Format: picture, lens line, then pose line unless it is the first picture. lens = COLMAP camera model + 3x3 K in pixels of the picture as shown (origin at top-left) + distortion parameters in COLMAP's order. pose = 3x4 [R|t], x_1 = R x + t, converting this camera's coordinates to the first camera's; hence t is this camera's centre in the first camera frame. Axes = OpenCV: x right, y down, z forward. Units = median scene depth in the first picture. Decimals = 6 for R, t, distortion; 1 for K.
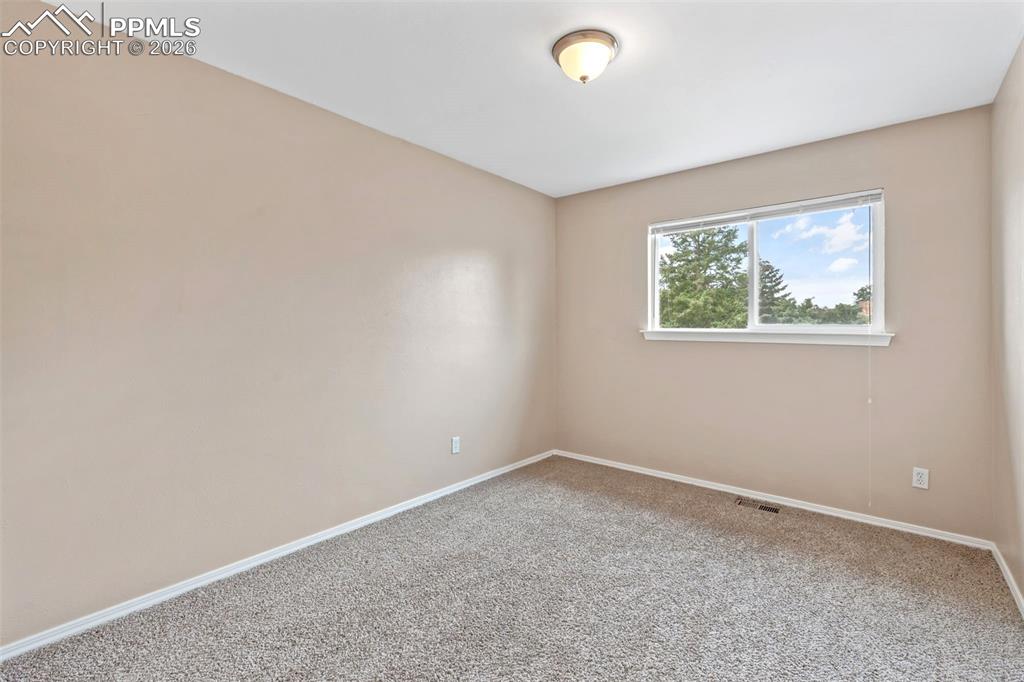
lens RADIAL K [[463.0, 0, 510.5], [0, 463.0, 337.3], [0, 0, 1]] dist [-0.000530, -0.000612]
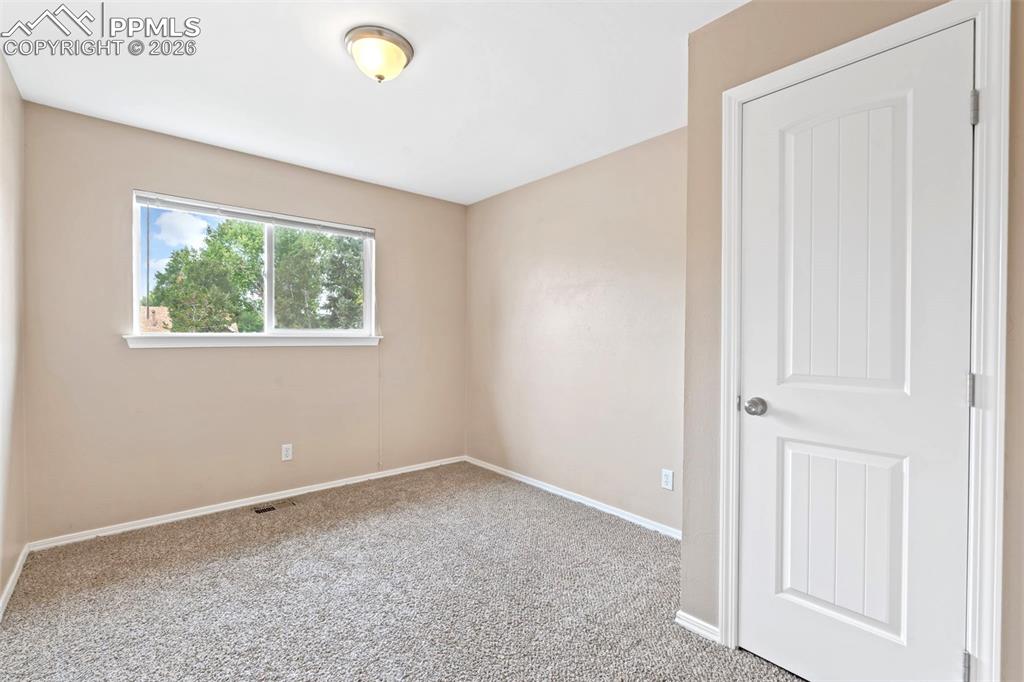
lens RADIAL K [[463.0, 0, 510.5], [0, 463.0, 337.3], [0, 0, 1]] dist [-0.000530, -0.000612]
pose [[0.134501, -0.011165, 0.990851, -0.445223], [0.017756, 0.999803, 0.008856, -0.009346], [-0.990754, 0.016402, 0.134673, 0.390912]]
